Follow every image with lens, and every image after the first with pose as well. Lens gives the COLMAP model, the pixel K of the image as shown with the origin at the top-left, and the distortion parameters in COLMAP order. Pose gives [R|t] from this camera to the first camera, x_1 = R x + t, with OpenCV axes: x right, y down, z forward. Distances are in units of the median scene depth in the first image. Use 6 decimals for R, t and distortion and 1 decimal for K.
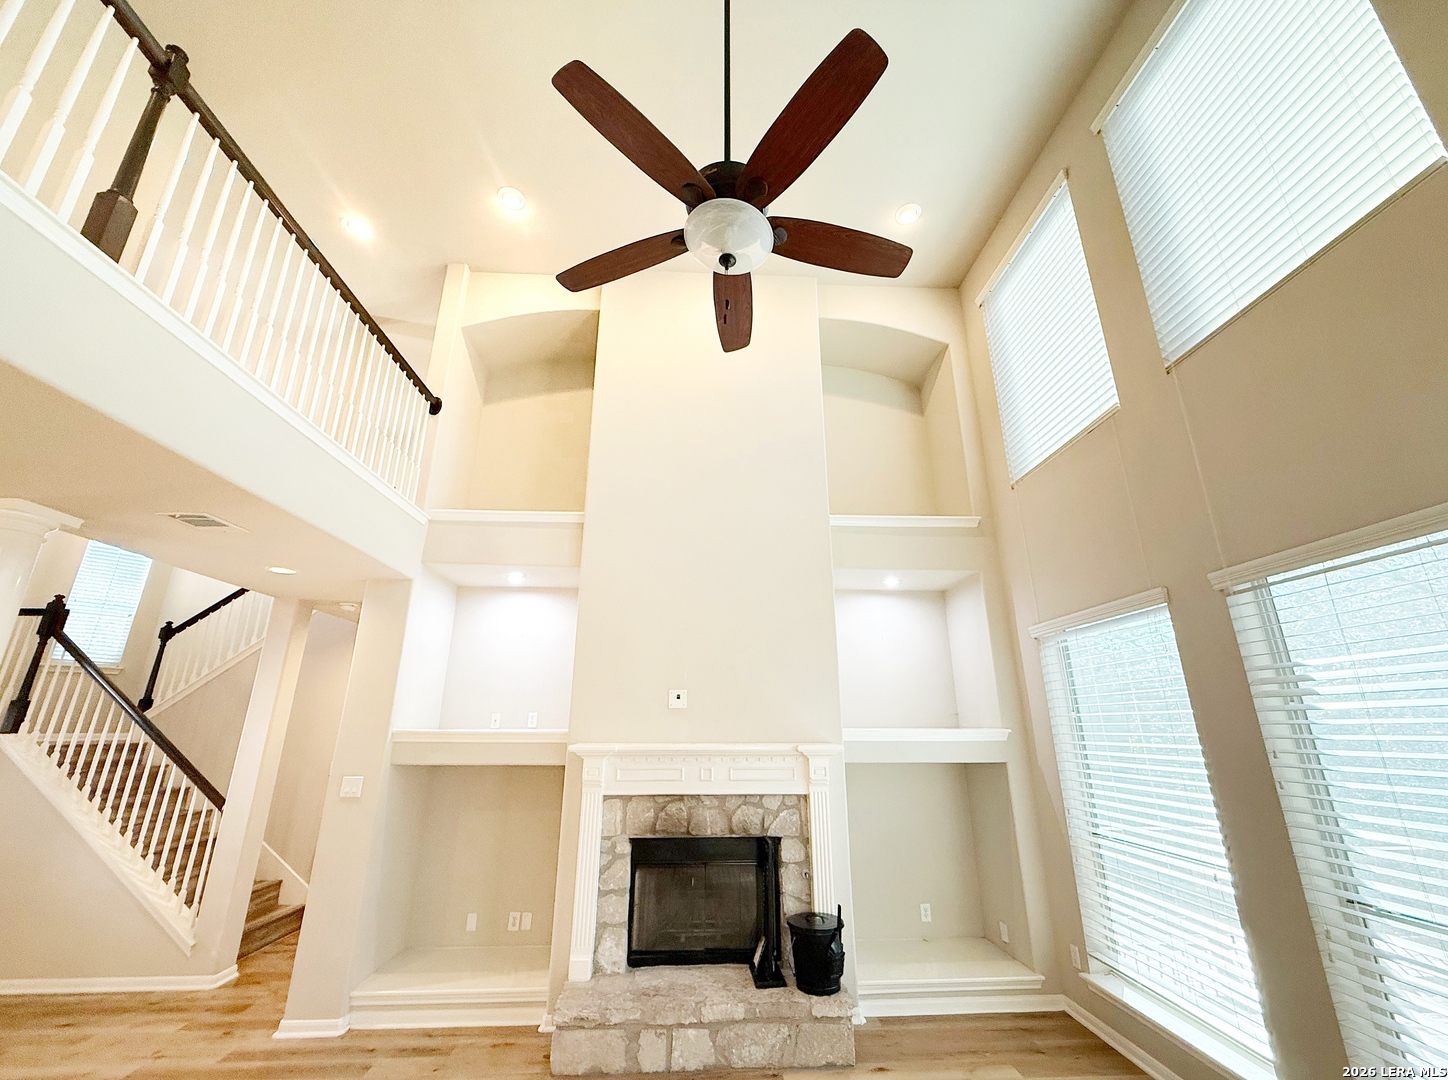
lens RADIAL K [[577.1, 0, 723.9], [0, 577.1, 539.0], [0, 0, 1]] dist [-0.000935, 0.000274]
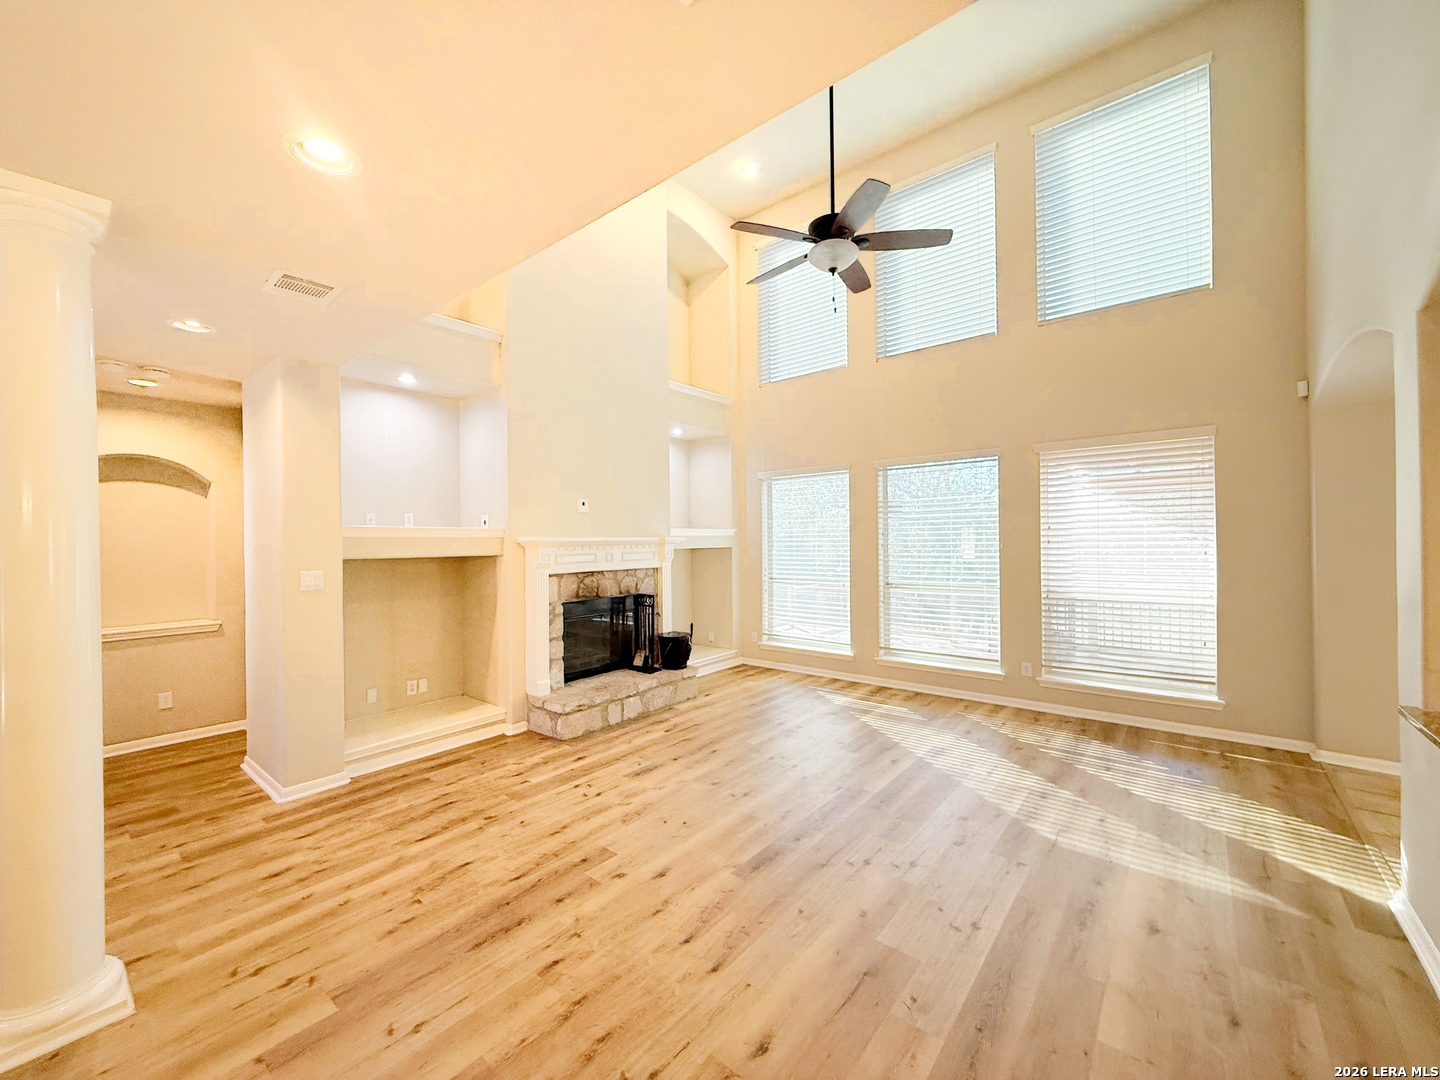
lens RADIAL K [[573.9, 0, 714.9], [0, 573.9, 534.2], [0, 0, 1]] dist [-0.000935, 0.000274]
pose [[0.675266, -0.000777, 0.737574, -0.913985], [-0.217118, 0.955482, 0.199783, 0.017106], [-0.704894, -0.295047, 0.645037, -0.075522]]
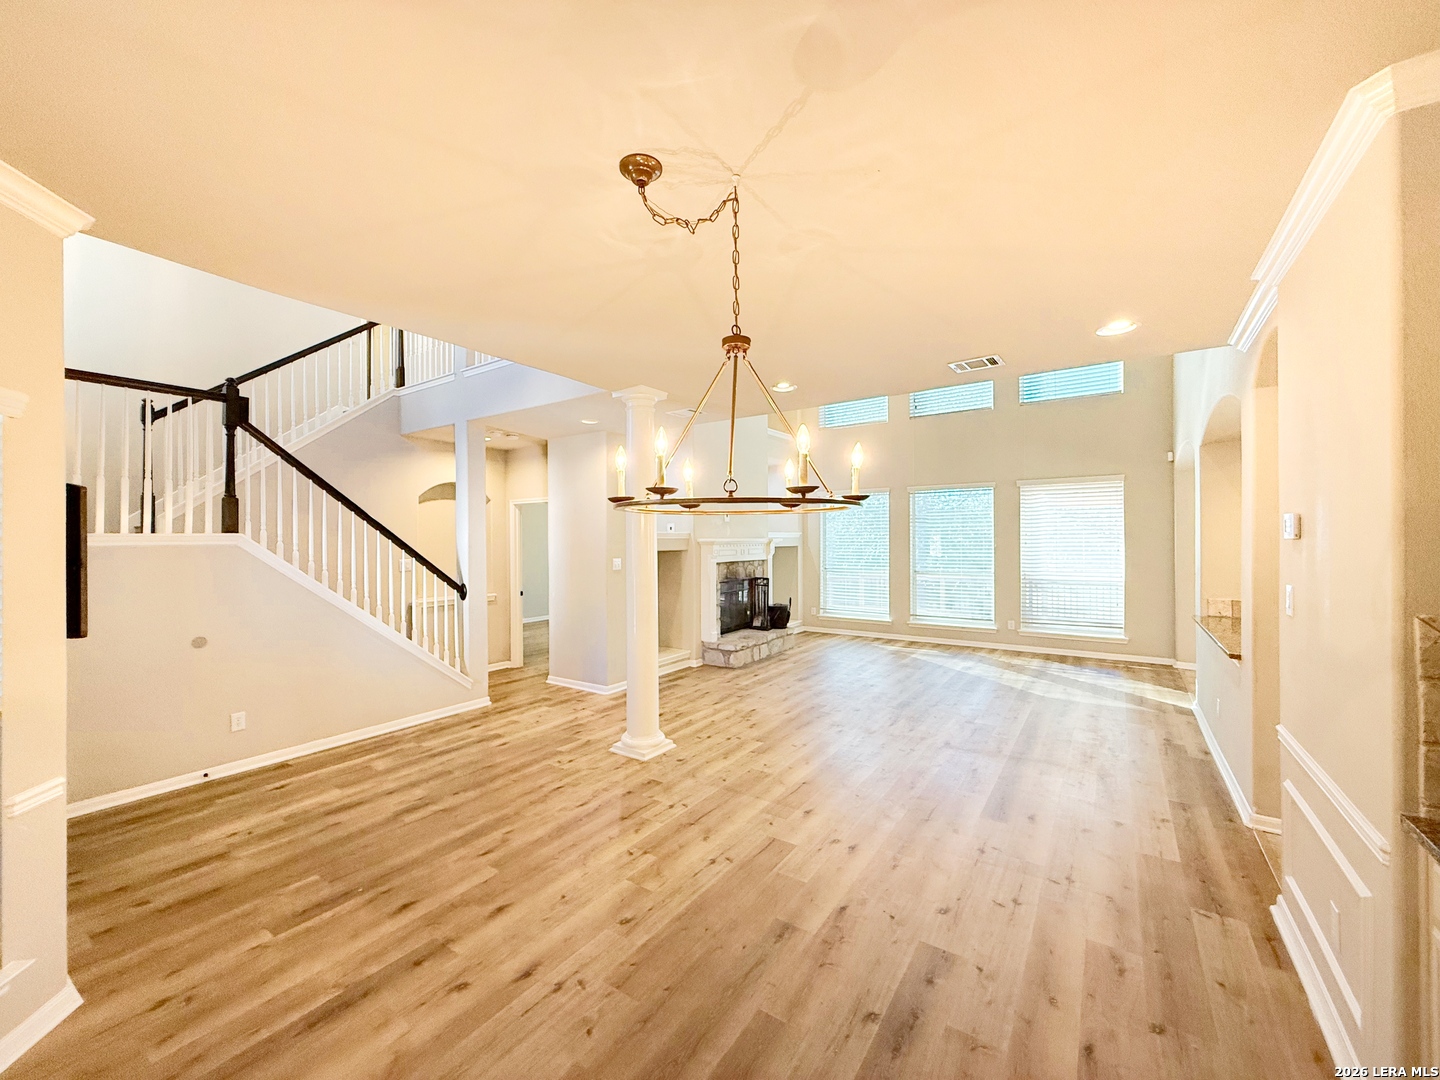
lens RADIAL K [[573.9, 0, 717.0], [0, 573.9, 534.6], [0, 0, 1]] dist [-0.000935, 0.000274]
pose [[0.608171, 0.001880, 0.793804, -1.778469], [-0.240296, 0.953515, 0.181844, -0.008004], [-0.756562, -0.301340, 0.580352, -0.121681]]
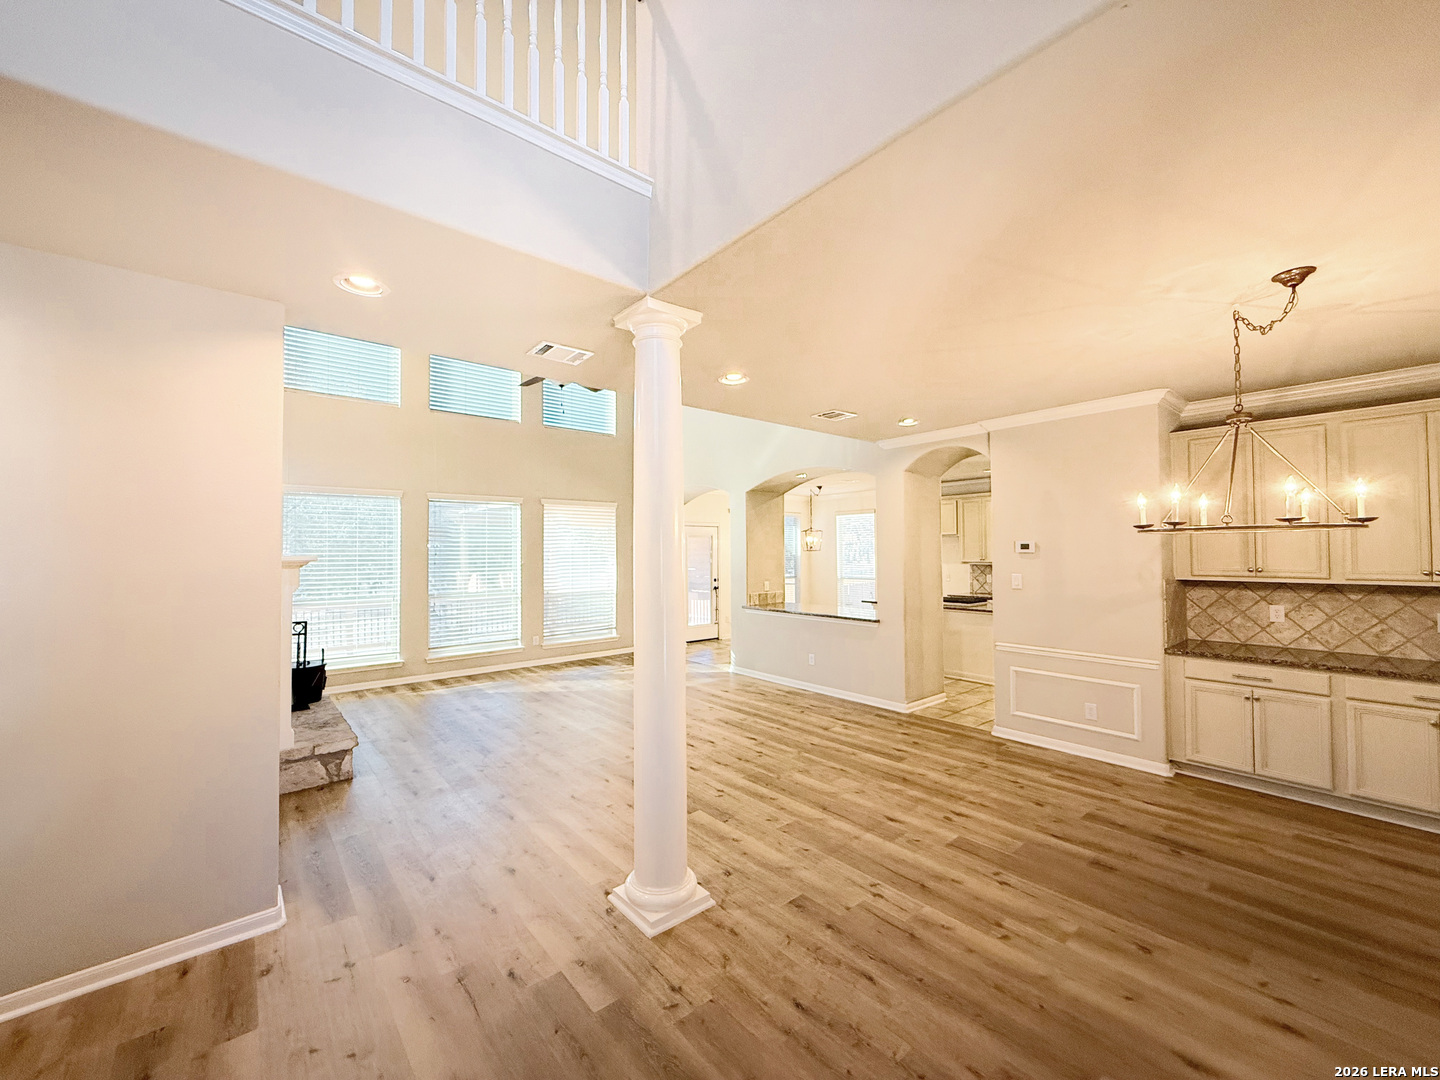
lens RADIAL K [[573.9, 0, 716.8], [0, 573.9, 538.9], [0, 0, 1]] dist [-0.000935, 0.000274]
pose [[-0.604418, 0.021442, 0.796378, -1.553458], [-0.241000, 0.947879, -0.208431, 0.366819], [-0.759340, -0.317907, -0.567748, 1.037917]]
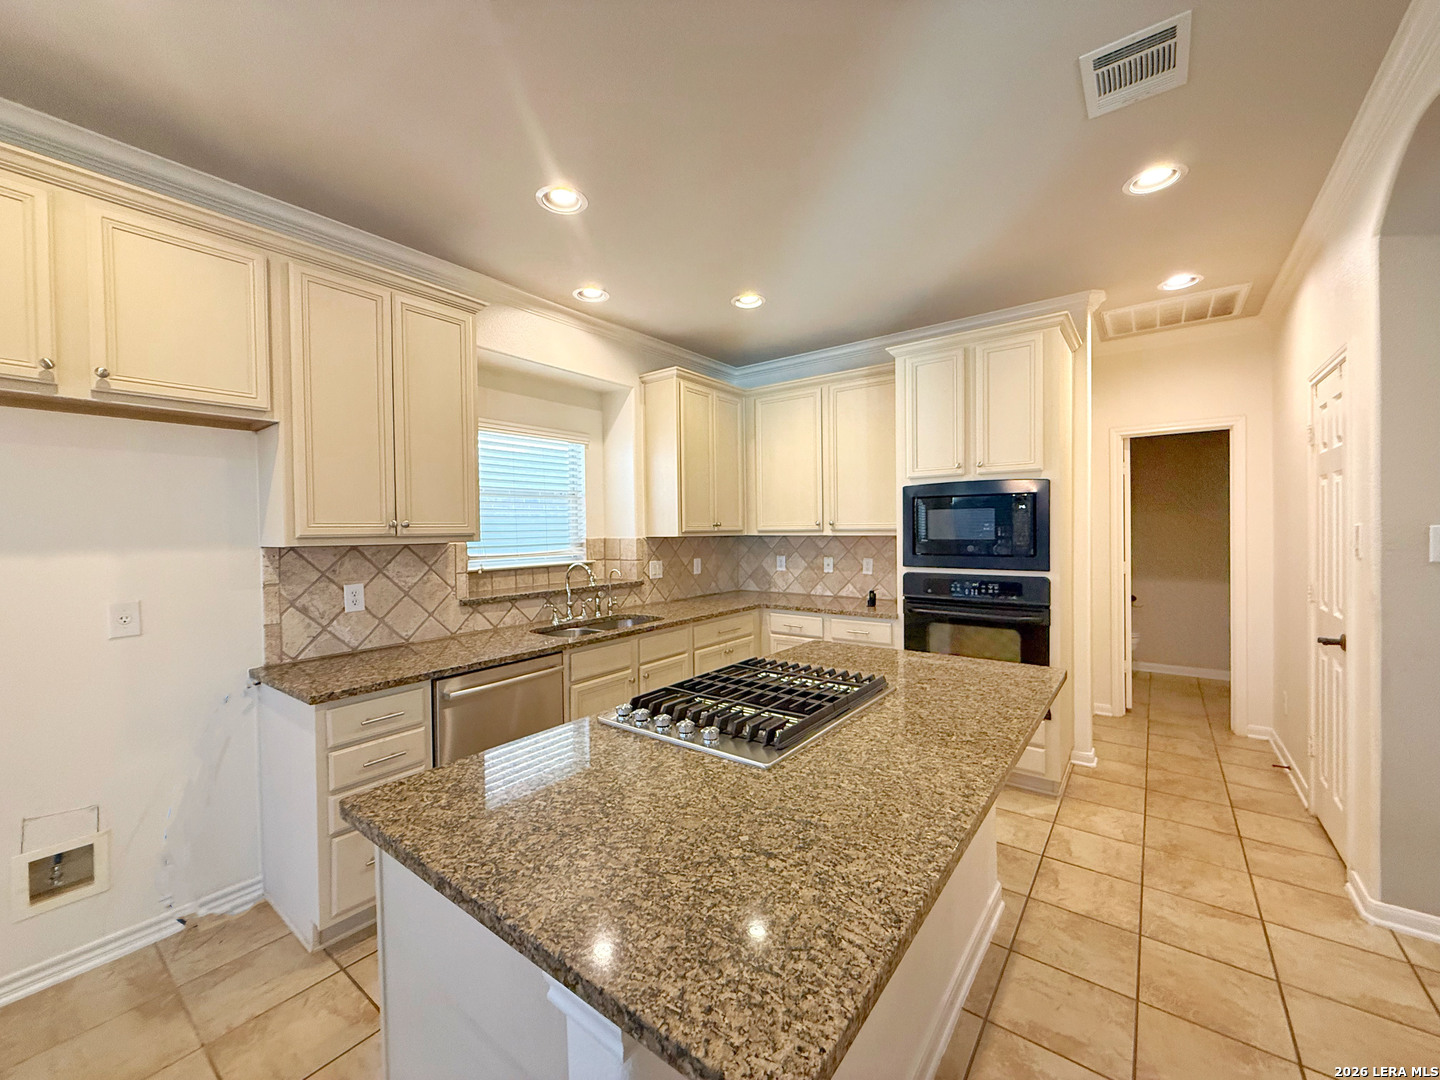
lens RADIAL K [[573.9, 0, 717.8], [0, 573.9, 539.8], [0, 0, 1]] dist [-0.000935, 0.000274]
pose [[-0.644995, 0.021773, -0.763877, -0.062167], [0.251048, 0.950152, -0.184894, -0.097413], [0.721773, -0.311025, -0.618309, -0.546041]]
